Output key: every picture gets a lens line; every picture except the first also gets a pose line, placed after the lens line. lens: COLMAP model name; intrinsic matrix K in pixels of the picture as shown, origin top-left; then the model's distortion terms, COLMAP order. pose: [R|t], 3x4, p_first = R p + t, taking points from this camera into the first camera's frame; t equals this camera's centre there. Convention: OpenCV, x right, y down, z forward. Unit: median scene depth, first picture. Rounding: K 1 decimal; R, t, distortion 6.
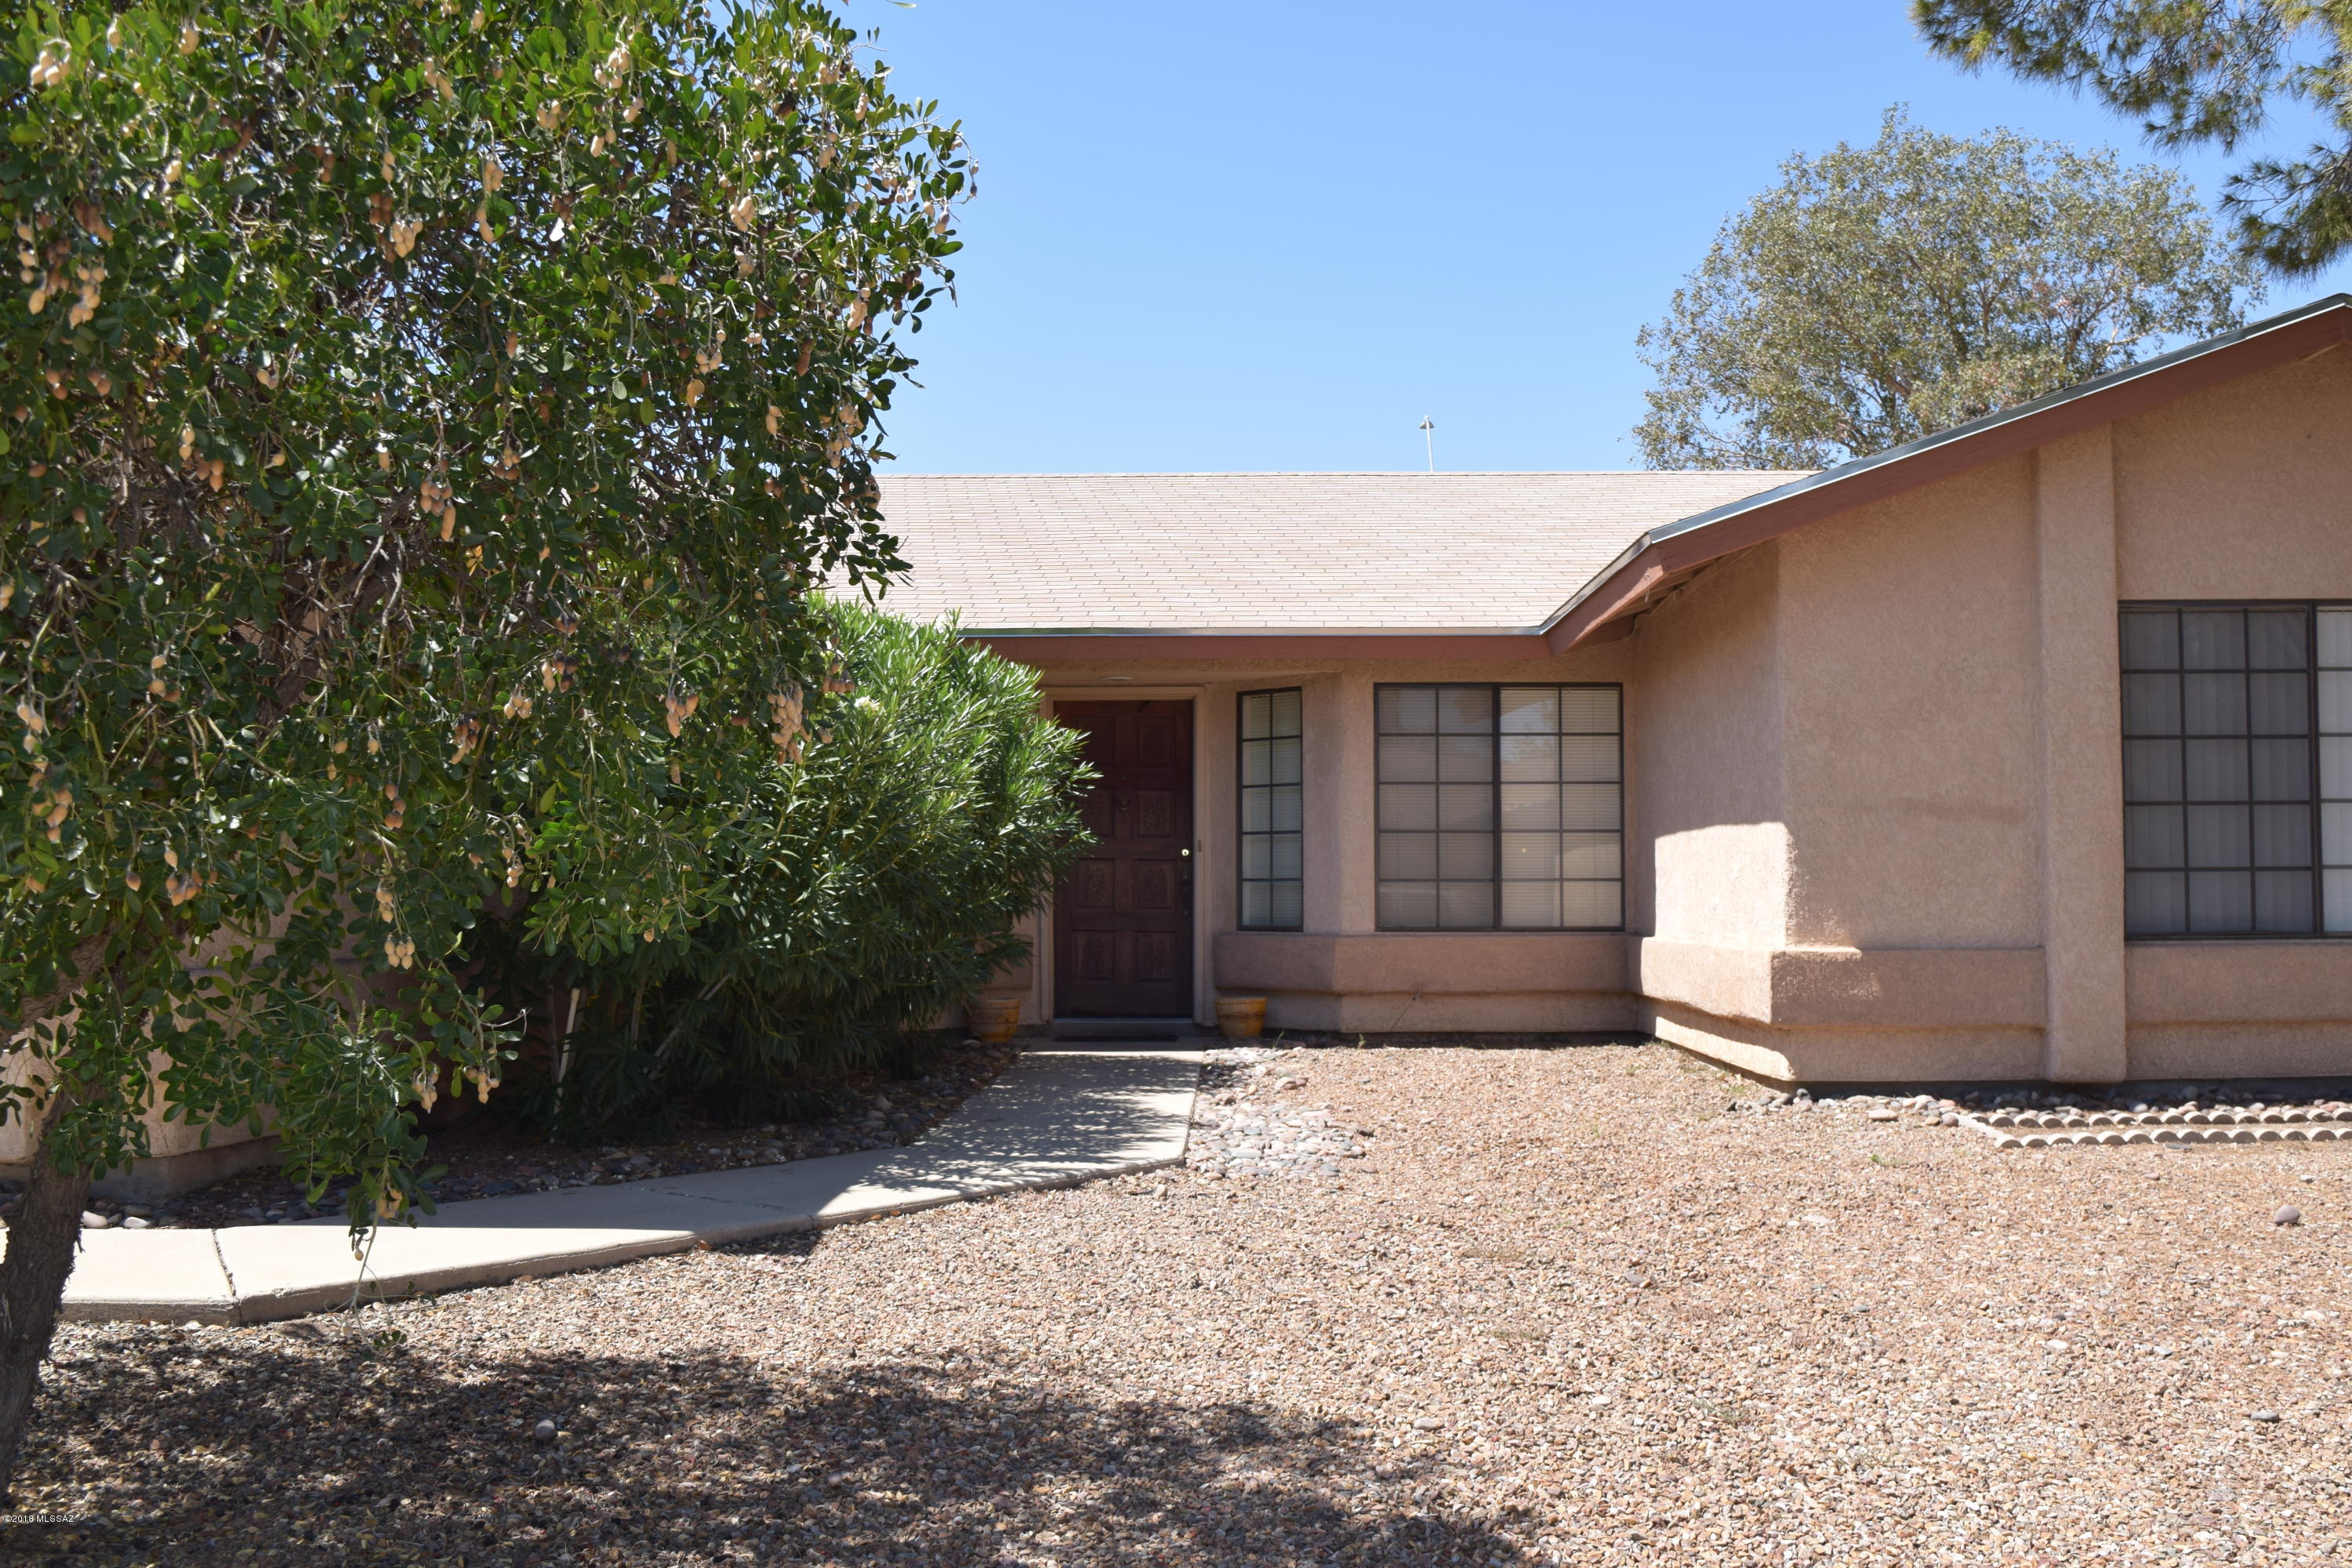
lens RADIAL K [[2319.6, 0, 1197.0], [0, 2319.6, 774.4], [0, 0, 1]] dist [-0.078872, 0.000000]
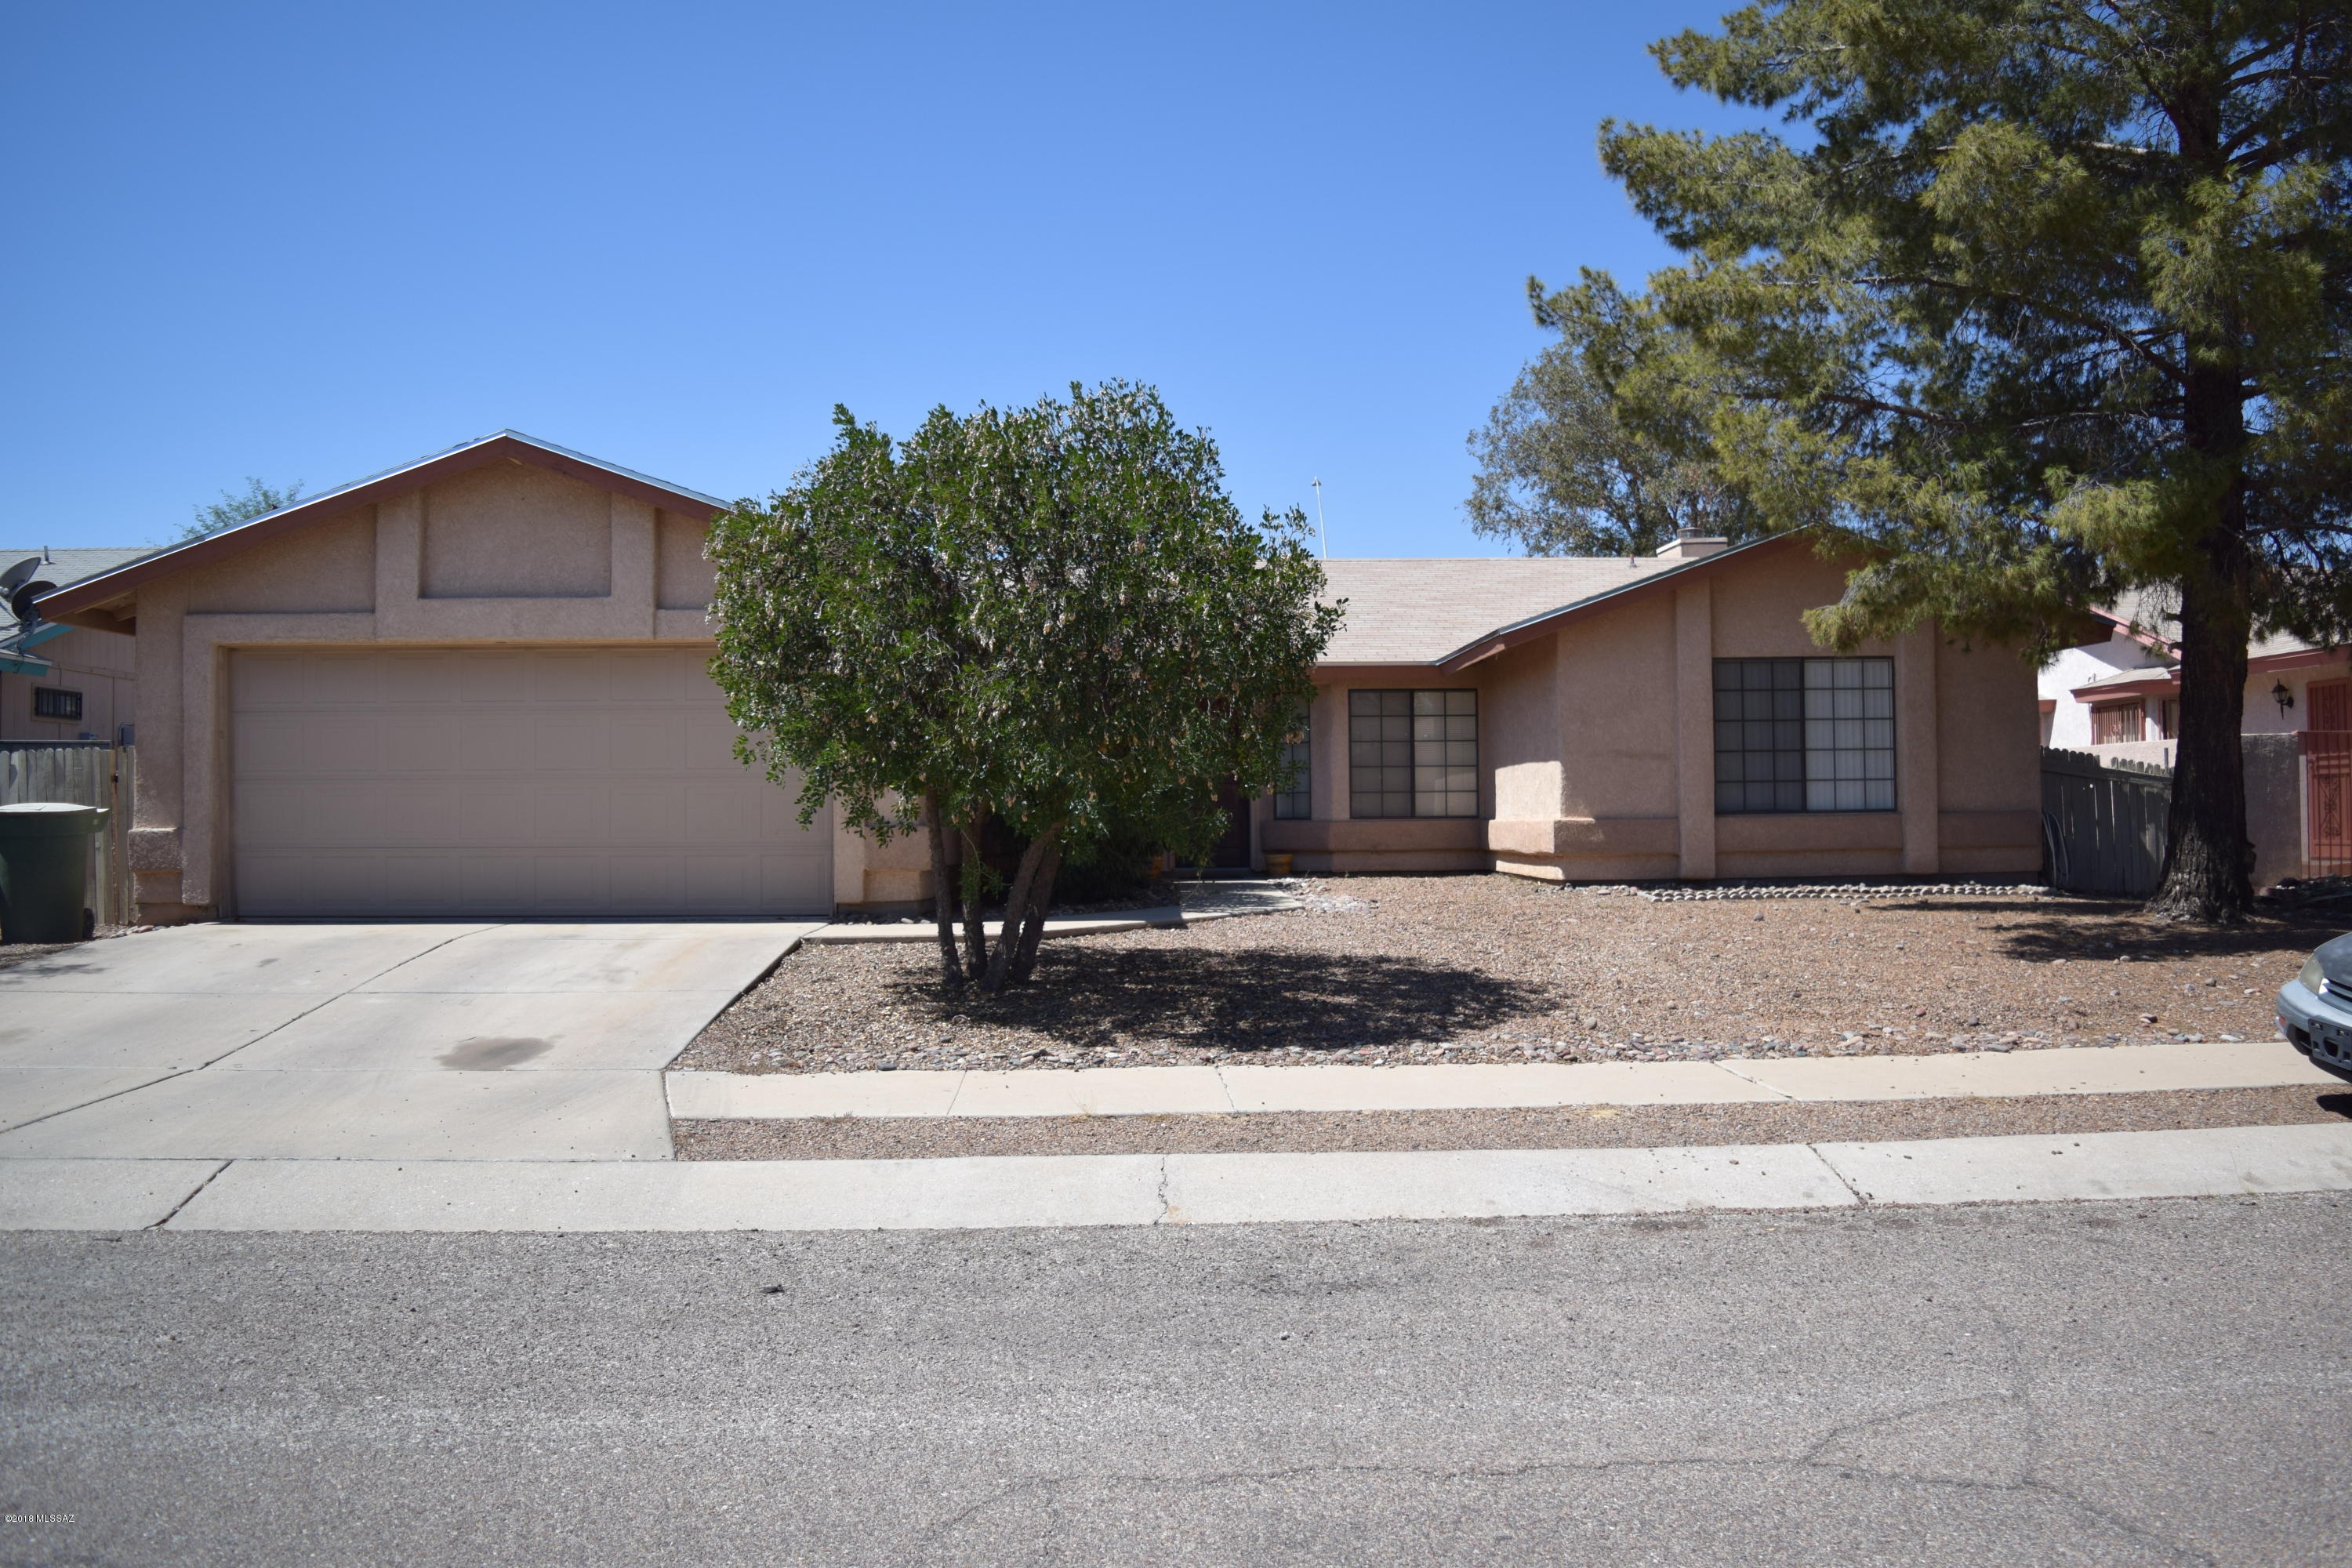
lens RADIAL K [[1848.7, 0, 1178.9], [0, 1848.7, 771.6], [0, 0, 1]] dist [-0.093937, 0.019113]
pose [[0.999126, -0.007147, 0.041196, -0.171848], [0.006099, 0.999656, 0.025502, -0.015285], [-0.041364, -0.025228, 0.998826, -0.702427]]
